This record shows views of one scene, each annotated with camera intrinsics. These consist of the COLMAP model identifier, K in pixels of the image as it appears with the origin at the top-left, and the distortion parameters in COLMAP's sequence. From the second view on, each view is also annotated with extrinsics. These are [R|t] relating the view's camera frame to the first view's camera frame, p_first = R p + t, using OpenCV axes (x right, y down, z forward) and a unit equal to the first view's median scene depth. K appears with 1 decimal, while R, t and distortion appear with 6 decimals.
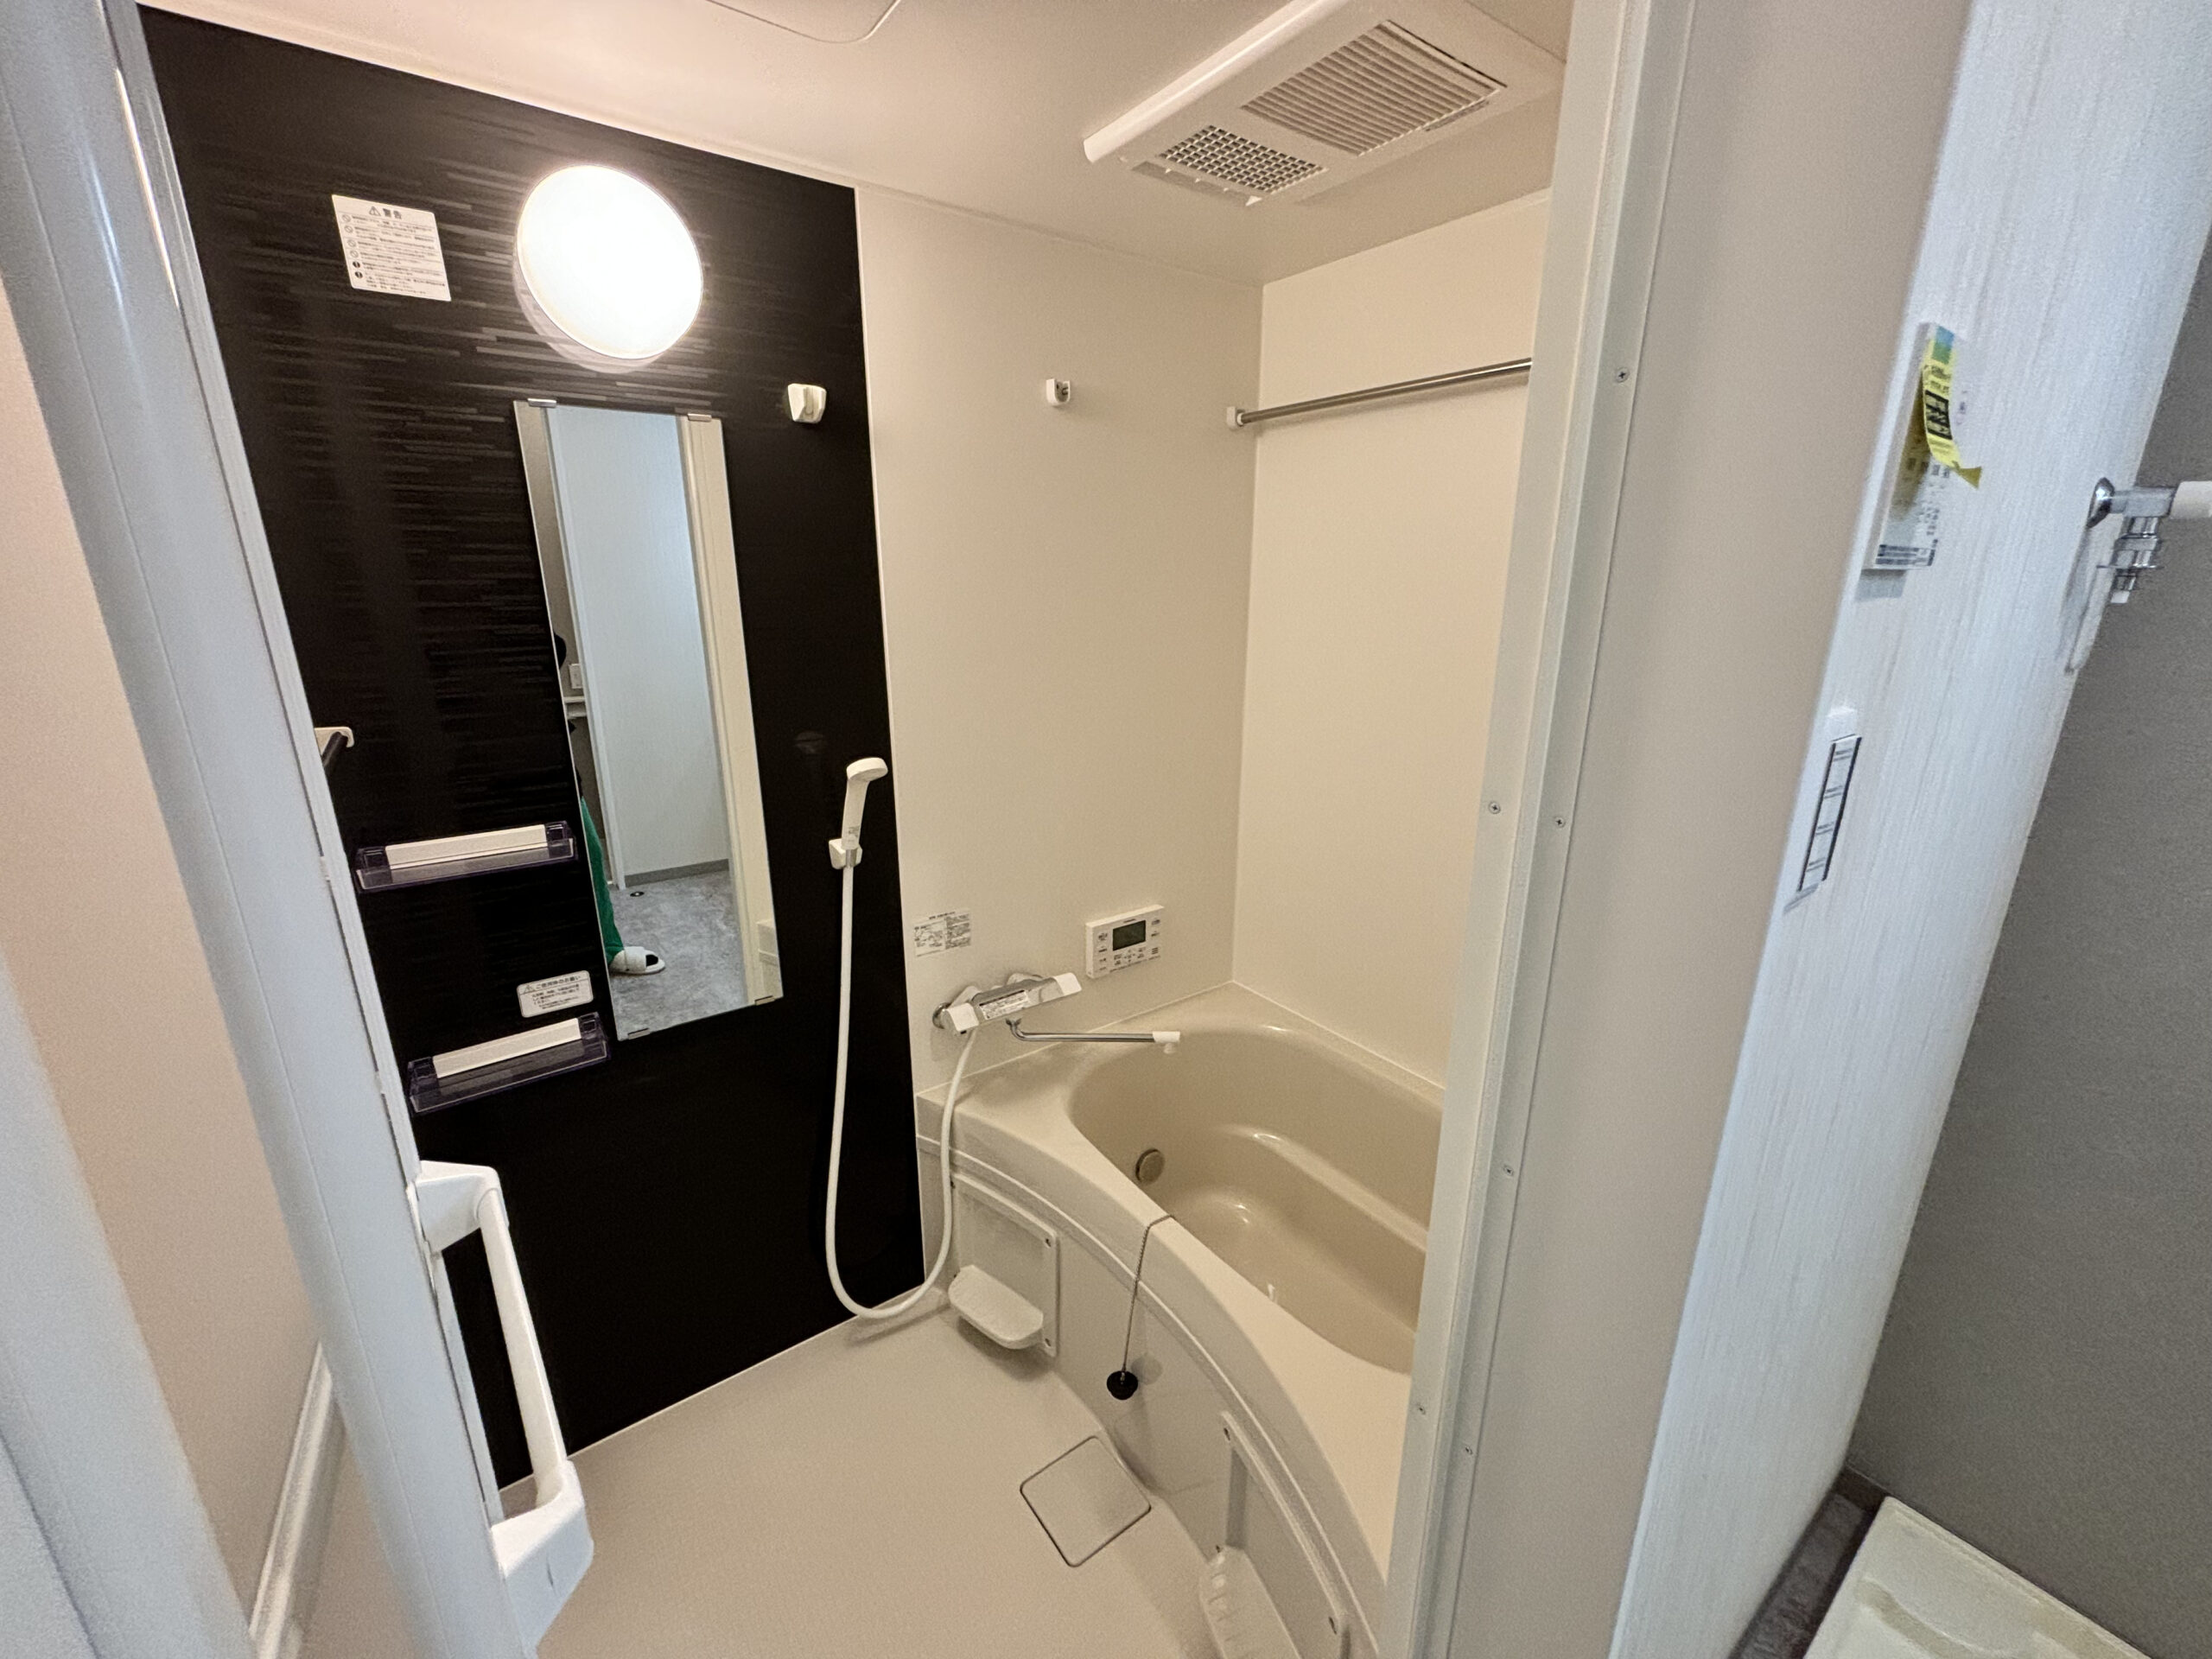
lens RADIAL K [[889.4, 0, 1096.5], [0, 889.4, 827.8], [0, 0, 1]] dist [0.010867, -0.008050]
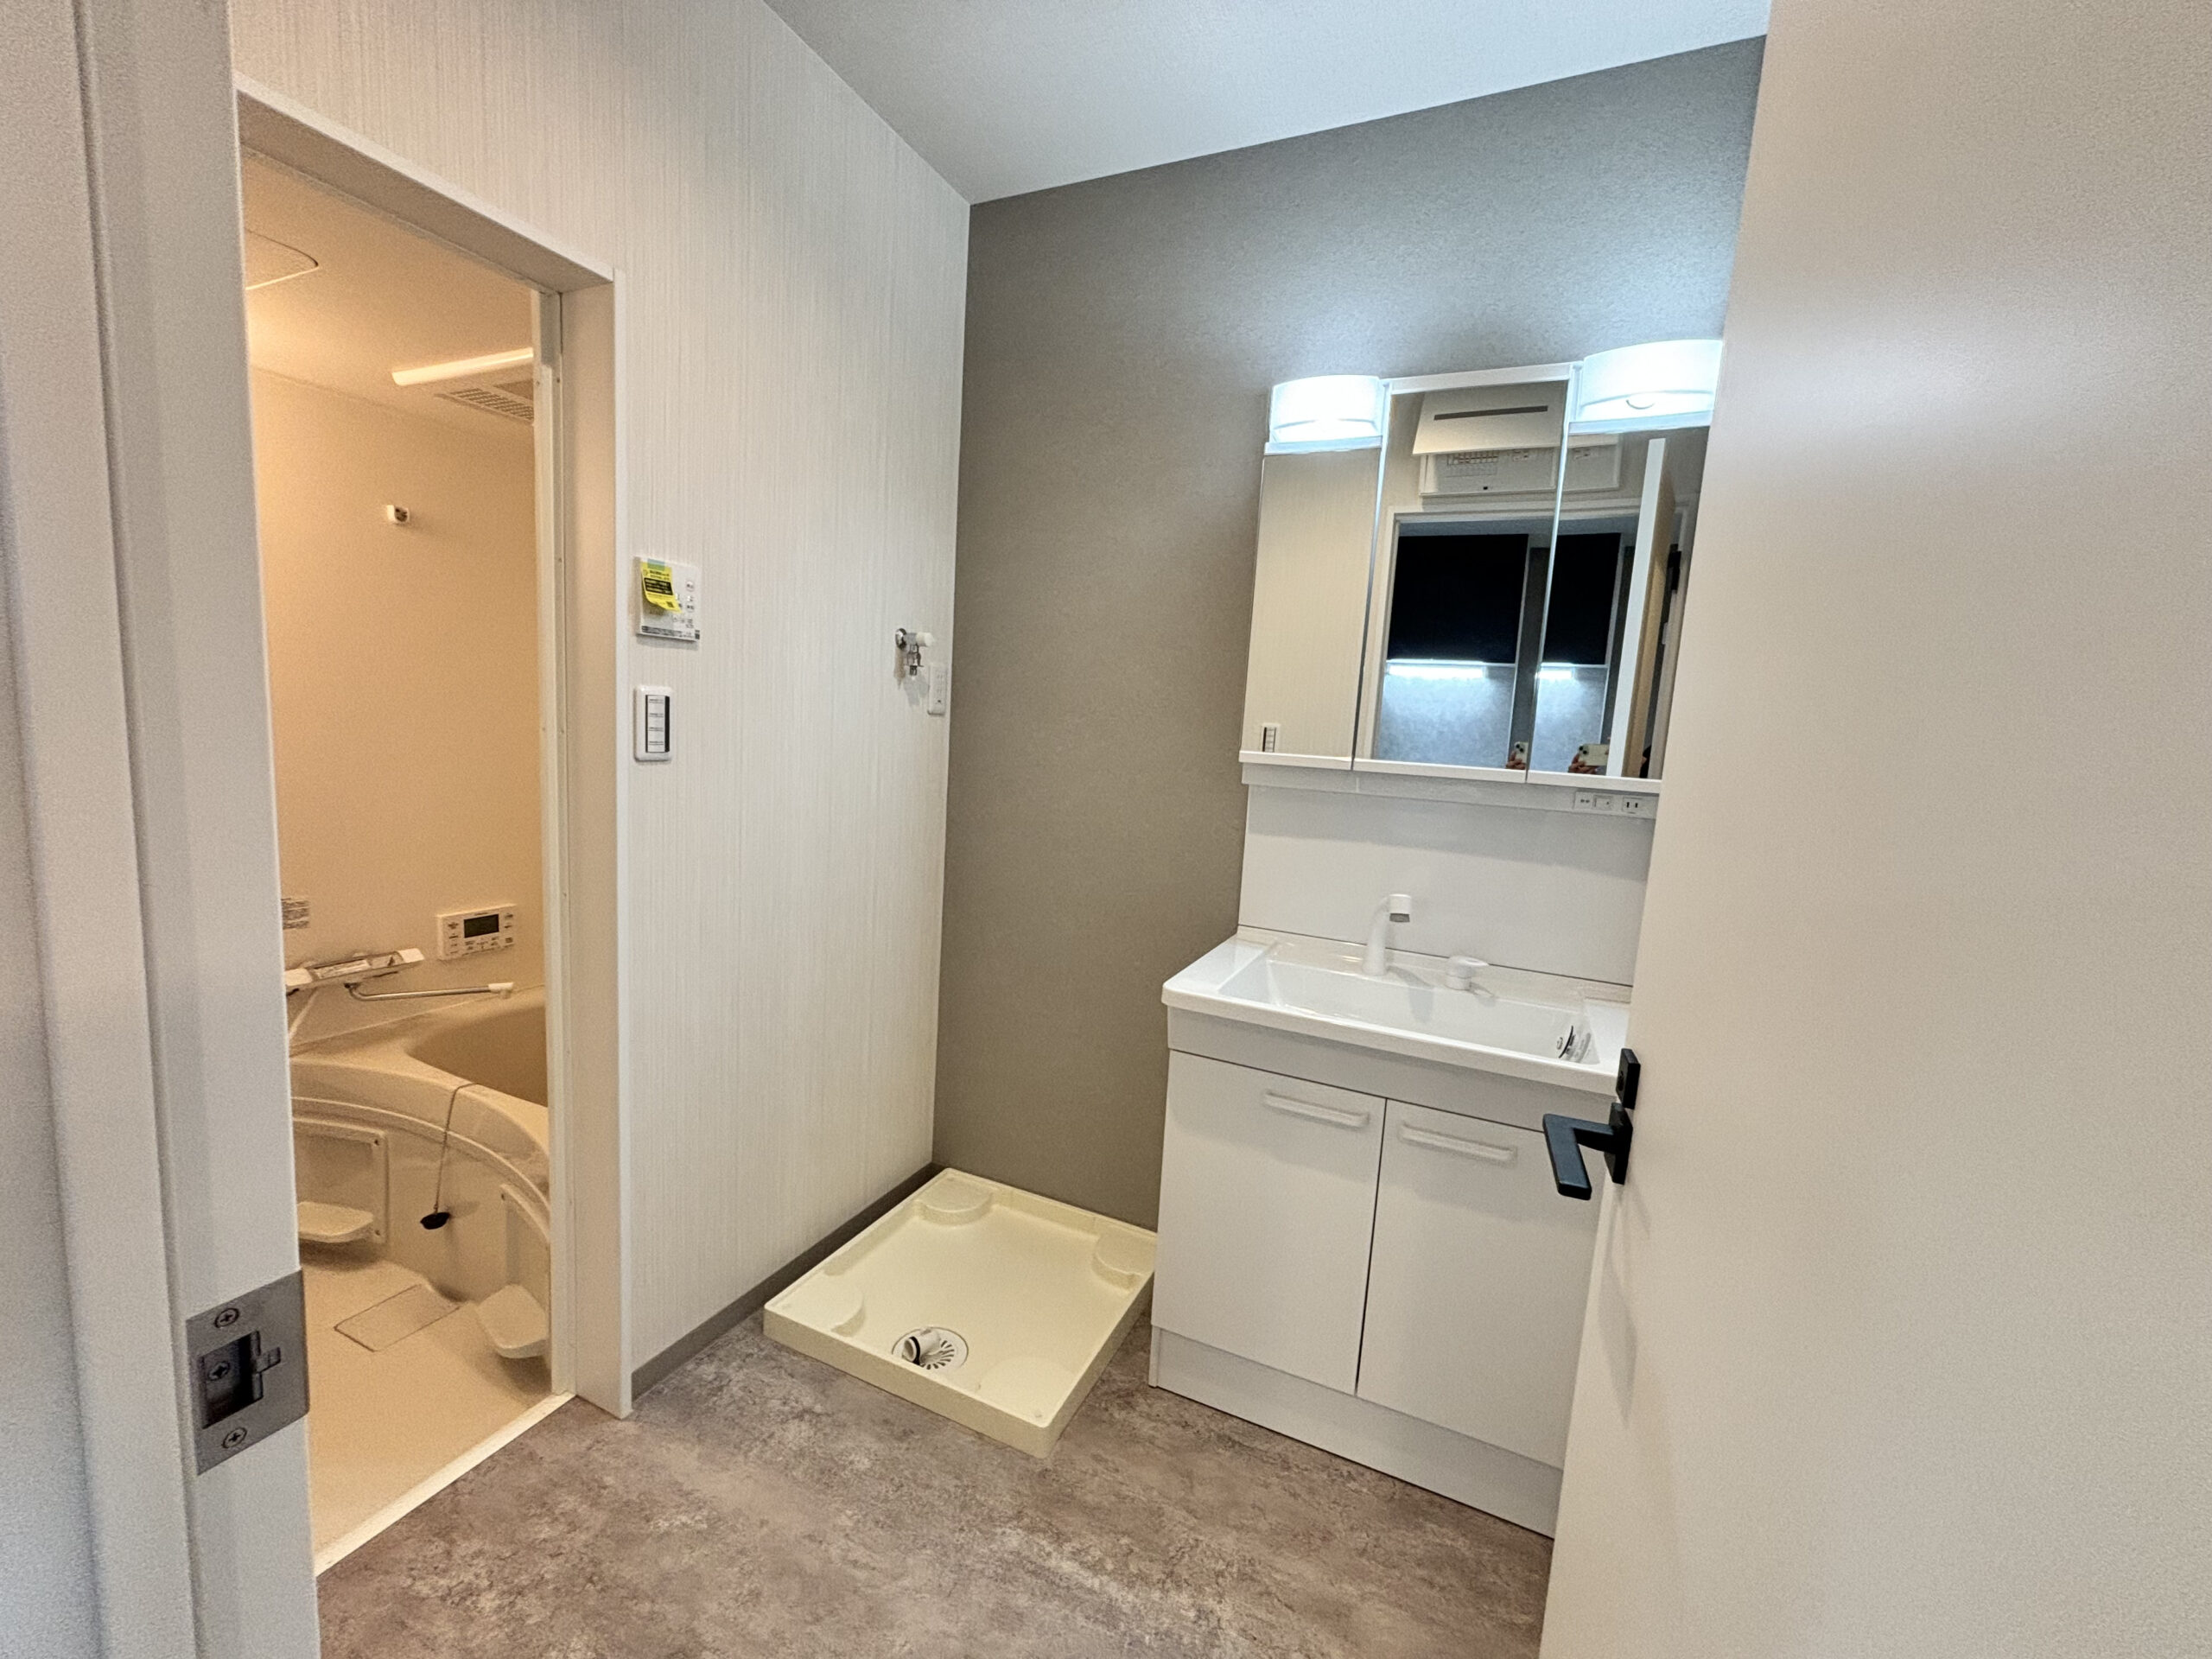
lens RADIAL K [[892.1, 0, 1106.0], [0, 892.1, 829.5], [0, 0, 1]] dist [-0.029187, 0.024111]
pose [[0.866583, -0.007675, 0.498973, 0.204265], [0.076708, 0.990047, -0.117993, 0.228782], [-0.493101, 0.140526, 0.858547, -0.613622]]
